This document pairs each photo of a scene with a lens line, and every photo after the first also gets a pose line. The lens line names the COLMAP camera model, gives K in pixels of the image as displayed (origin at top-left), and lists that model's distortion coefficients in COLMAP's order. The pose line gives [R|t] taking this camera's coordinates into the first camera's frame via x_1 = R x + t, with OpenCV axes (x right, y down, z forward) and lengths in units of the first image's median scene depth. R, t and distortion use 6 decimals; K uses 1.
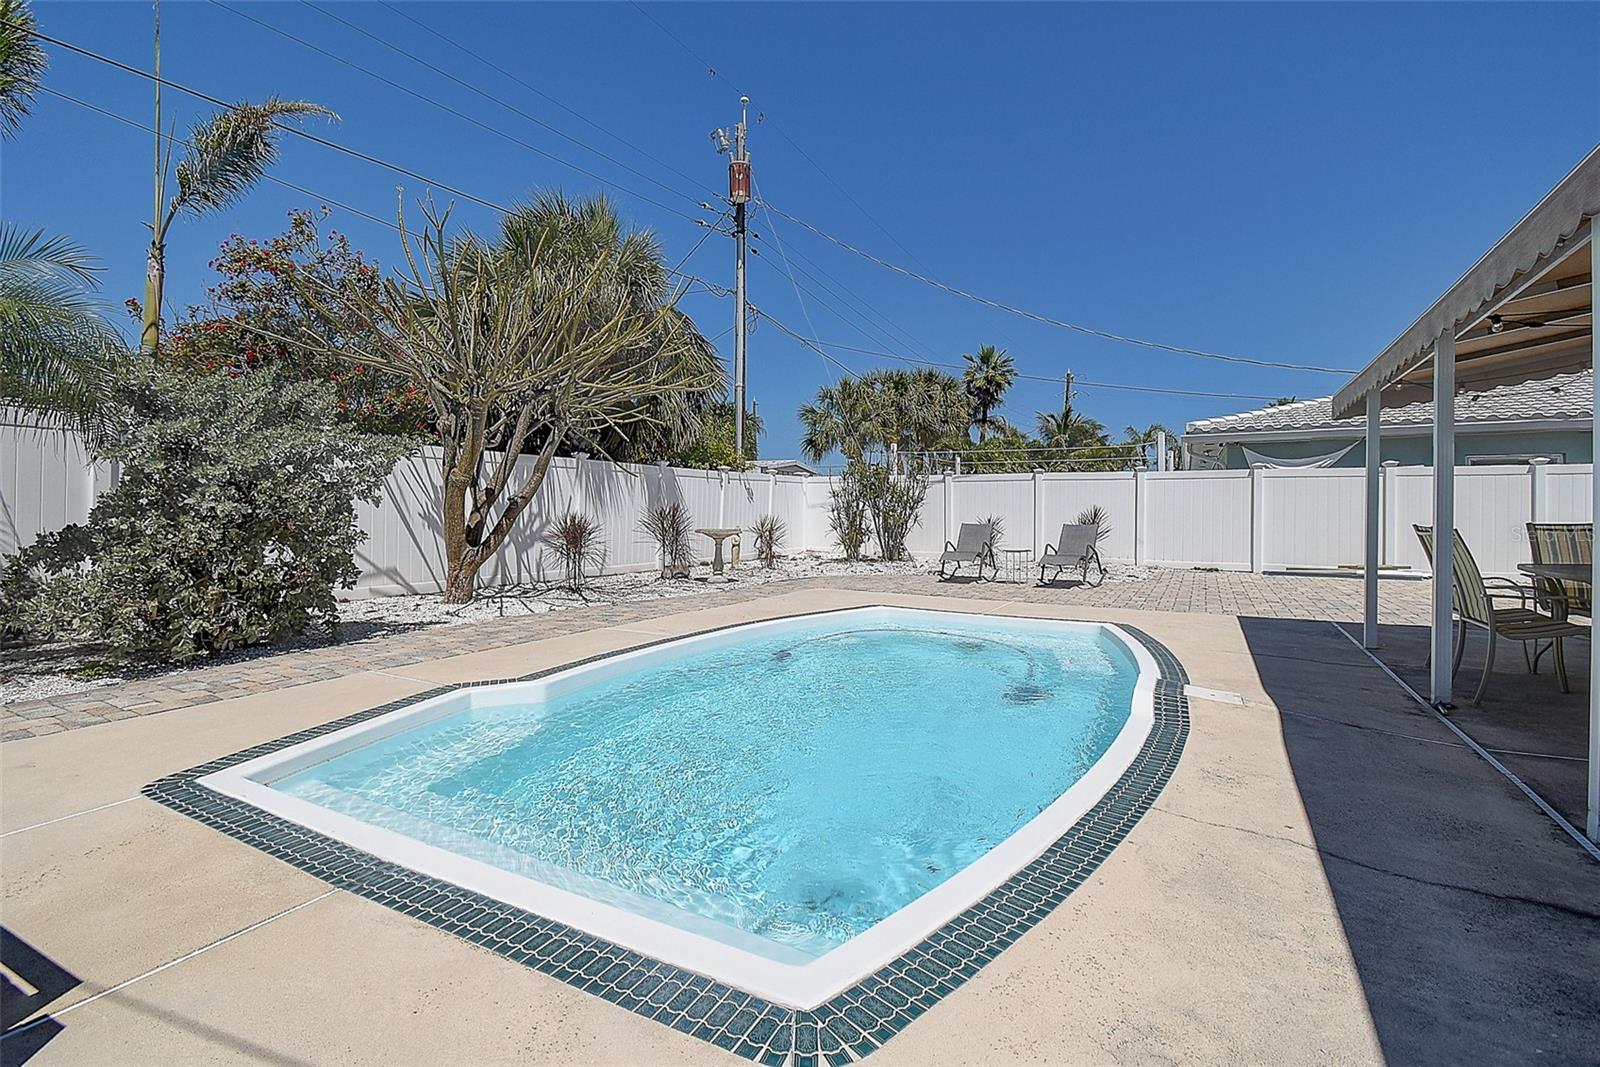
lens RADIAL K [[728.8, 0, 785.4], [0, 728.8, 501.3], [0, 0, 1]] dist [0.029973, -0.022687]
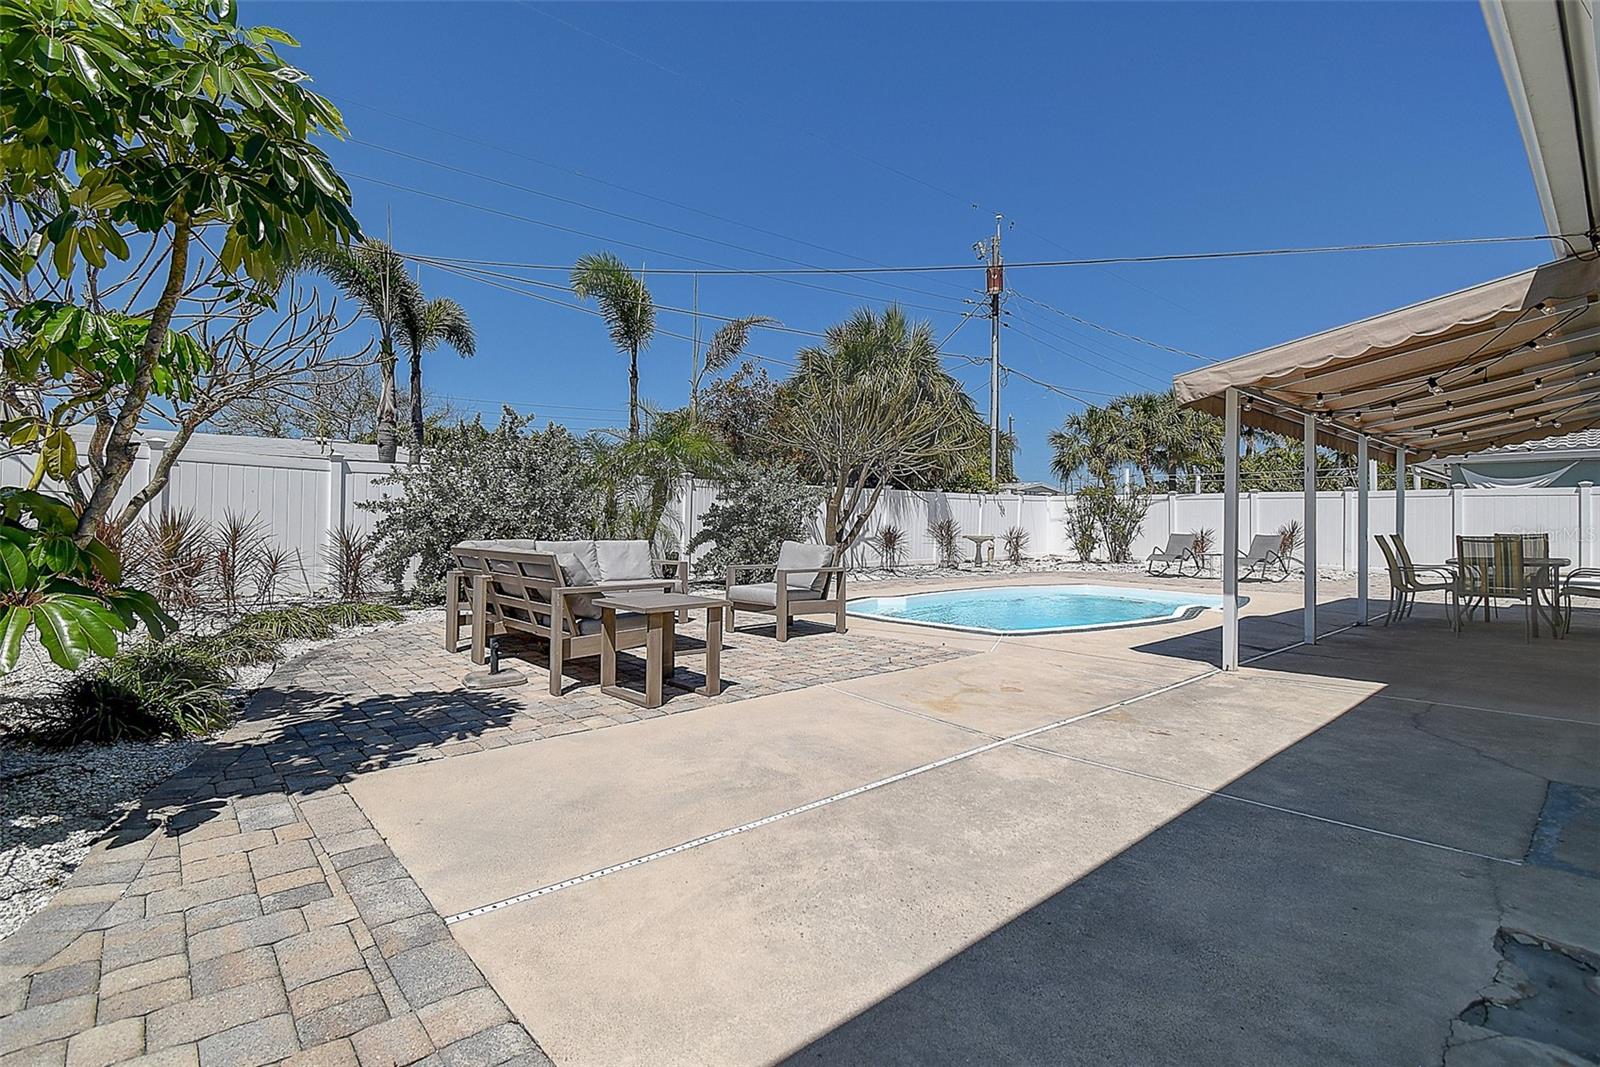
lens RADIAL K [[728.8, 0, 799.0], [0, 728.8, 519.7], [0, 0, 1]] dist [0.029973, -0.022687]
pose [[0.947343, 0.001205, -0.320220, 0.028145], [0.001587, 0.999963, 0.008458, -0.005608], [0.320218, -0.008520, 0.947306, -0.396145]]
